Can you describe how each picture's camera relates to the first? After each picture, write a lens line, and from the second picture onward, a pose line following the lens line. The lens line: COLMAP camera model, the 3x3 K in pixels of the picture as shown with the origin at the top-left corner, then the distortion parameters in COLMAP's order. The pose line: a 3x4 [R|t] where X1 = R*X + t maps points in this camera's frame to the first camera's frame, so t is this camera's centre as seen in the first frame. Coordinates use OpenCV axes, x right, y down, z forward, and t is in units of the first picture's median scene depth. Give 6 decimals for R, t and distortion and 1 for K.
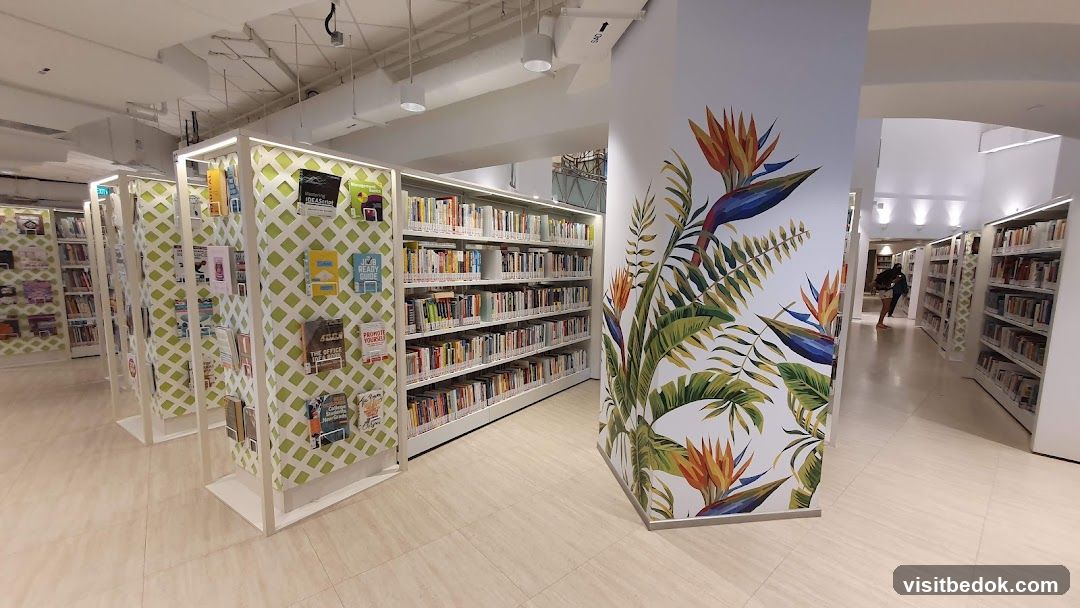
lens RADIAL K [[431.9, 0, 549.6], [0, 431.9, 319.4], [0, 0, 1]] dist [0.003710, -0.000159]
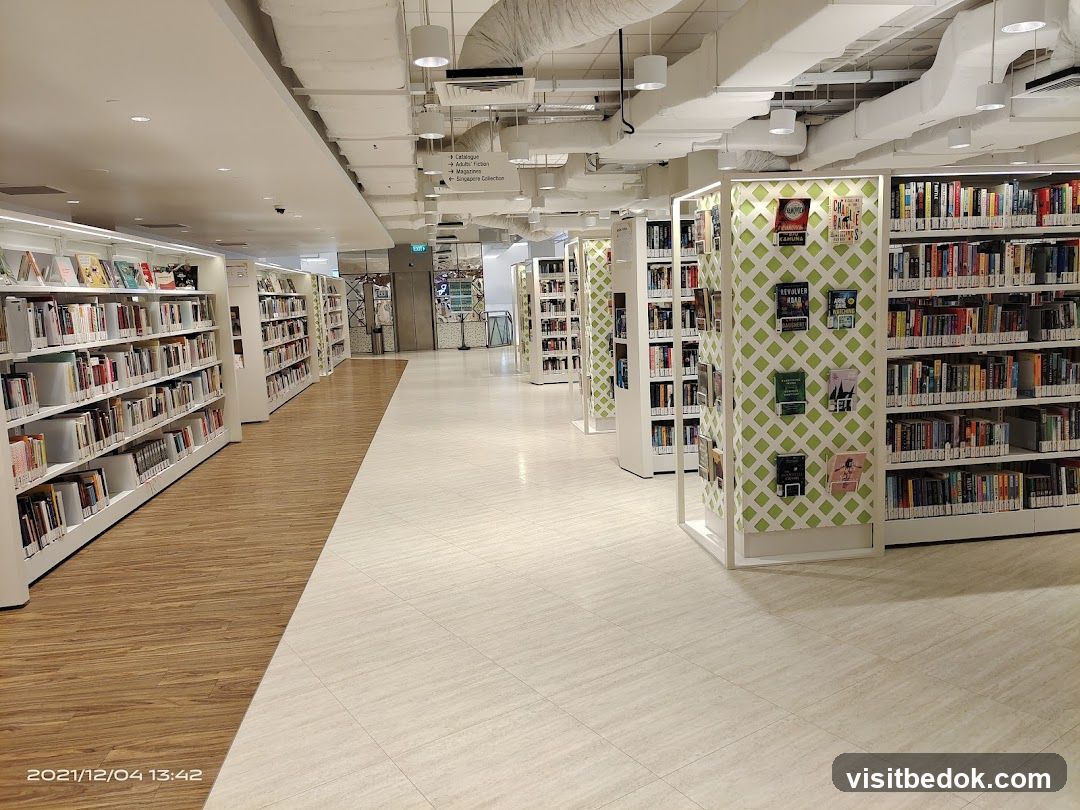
lens RADIAL K [[840.4, 0, 546.0], [0, 840.4, 401.3], [0, 0, 1]] dist [0.035900, -0.021409]
pose [[0.679773, 0.054333, -0.731407, 0.454450], [-0.039153, 0.998519, 0.037786, 0.047744], [0.732377, 0.002951, 0.680893, -0.620692]]
